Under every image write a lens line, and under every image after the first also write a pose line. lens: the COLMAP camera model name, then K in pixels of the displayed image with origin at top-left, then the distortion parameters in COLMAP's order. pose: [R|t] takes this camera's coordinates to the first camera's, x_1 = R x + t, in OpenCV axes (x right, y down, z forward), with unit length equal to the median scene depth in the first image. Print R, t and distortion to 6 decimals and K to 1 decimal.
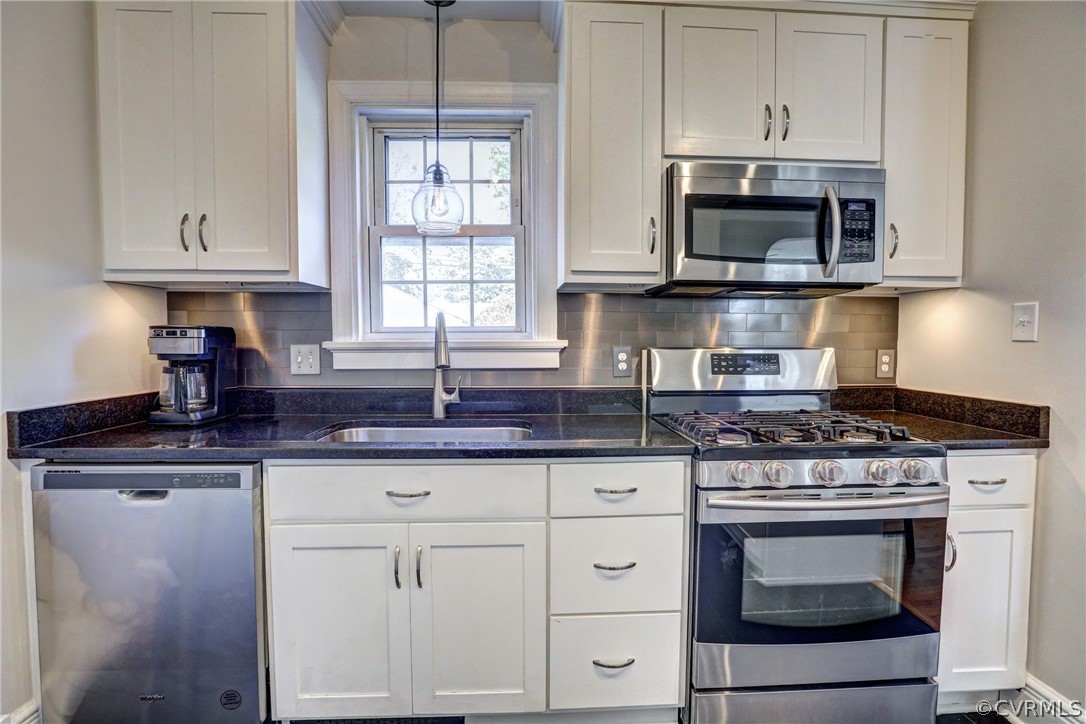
lens RADIAL K [[496.2, 0, 546.5], [0, 496.2, 359.1], [0, 0, 1]] dist [-0.040923, 0.011473]
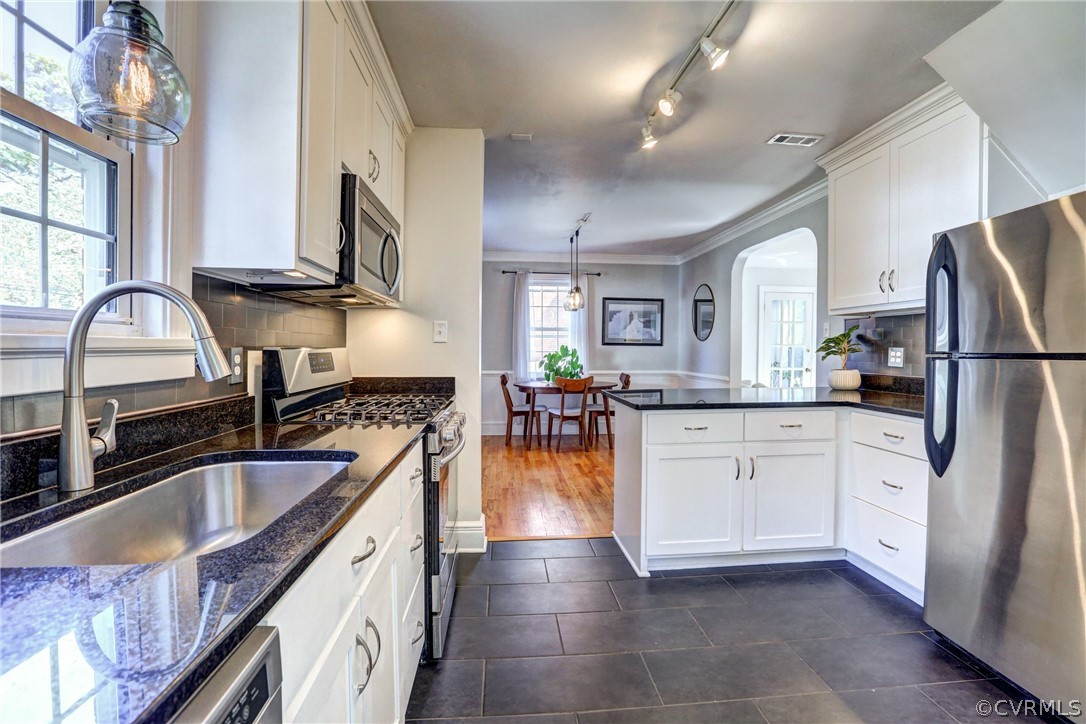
lens RADIAL K [[496.2, 0, 546.4], [0, 496.2, 356.6], [0, 0, 1]] dist [-0.040923, 0.011473]
pose [[-0.023090, -0.020084, 0.999532, -0.717403], [0.037209, 0.999088, 0.020934, -0.007490], [-0.999041, 0.037675, -0.022321, 0.540923]]
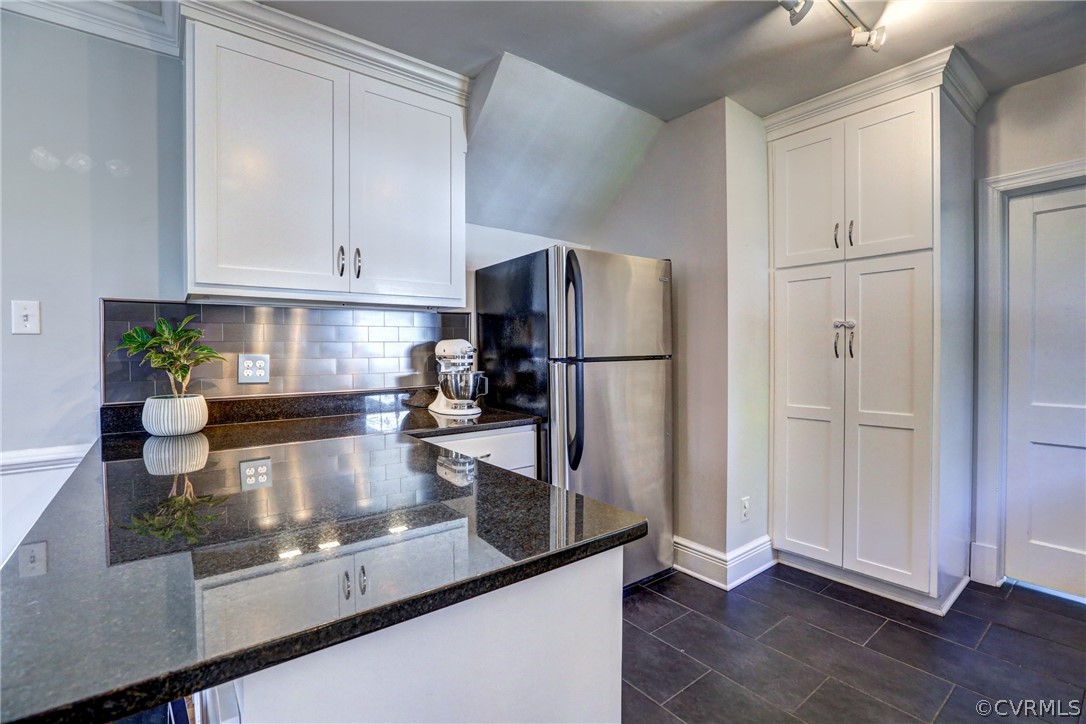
lens RADIAL K [[496.2, 0, 543.9], [0, 496.2, 359.6], [0, 0, 1]] dist [-0.040923, 0.011473]
pose [[-0.824766, 0.009998, -0.565386, 0.993586], [-0.020694, 0.998640, 0.047848, -0.007532], [0.565095, 0.051163, -0.823438, 0.578376]]
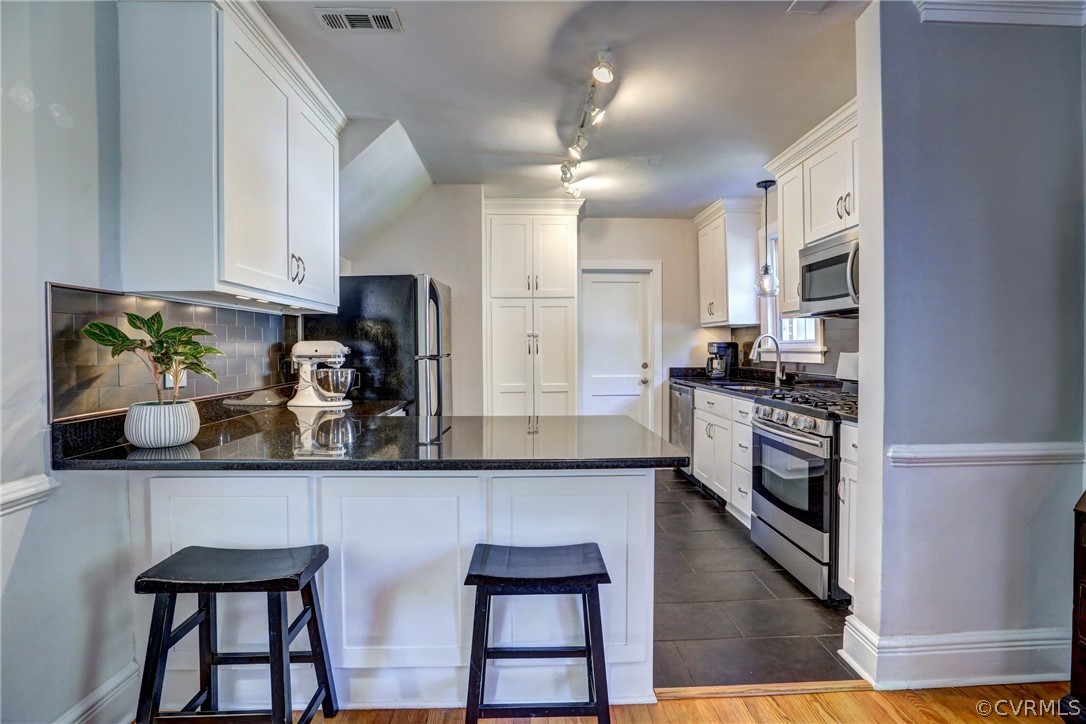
lens RADIAL K [[496.2, 0, 539.6], [0, 496.2, 357.7], [0, 0, 1]] dist [-0.040923, 0.011473]
pose [[-0.032687, 0.016738, -0.999325, 1.825064], [-0.038530, 0.999095, 0.017995, 0.005519], [0.998723, 0.039093, -0.032012, 0.090324]]
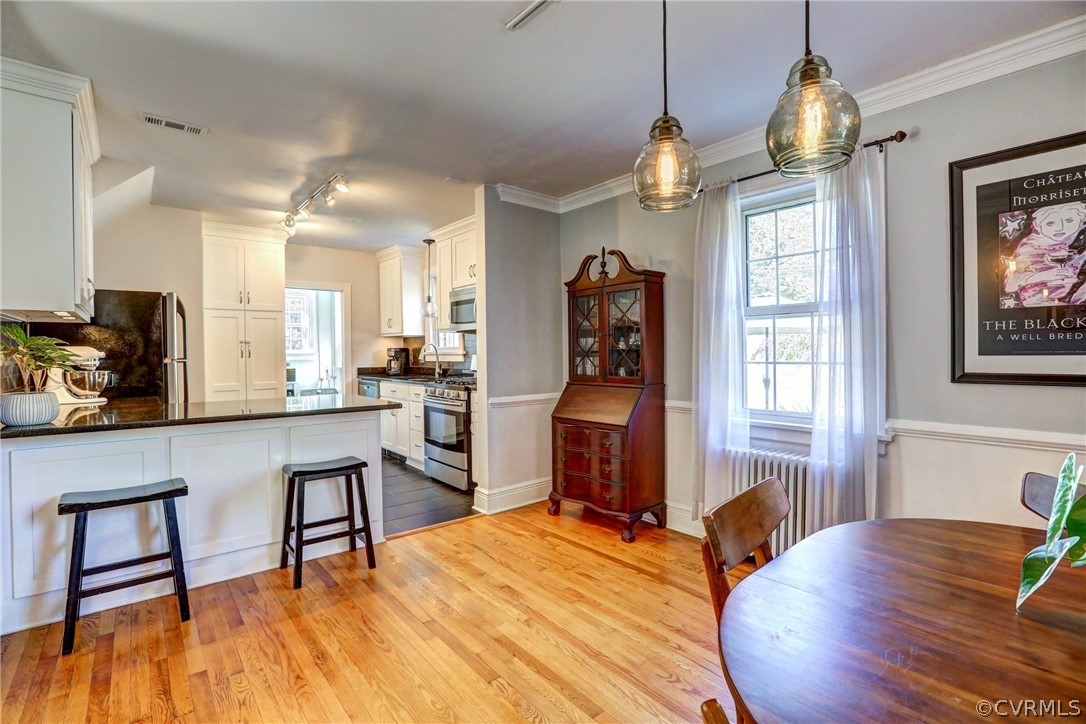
lens RADIAL K [[496.2, 0, 547.8], [0, 496.2, 357.3], [0, 0, 1]] dist [-0.040923, 0.011473]
pose [[0.602963, 0.003251, -0.797763, 2.595991], [-0.025892, 0.999545, -0.015497, 0.025529], [0.797349, 0.030000, 0.602773, -0.280289]]
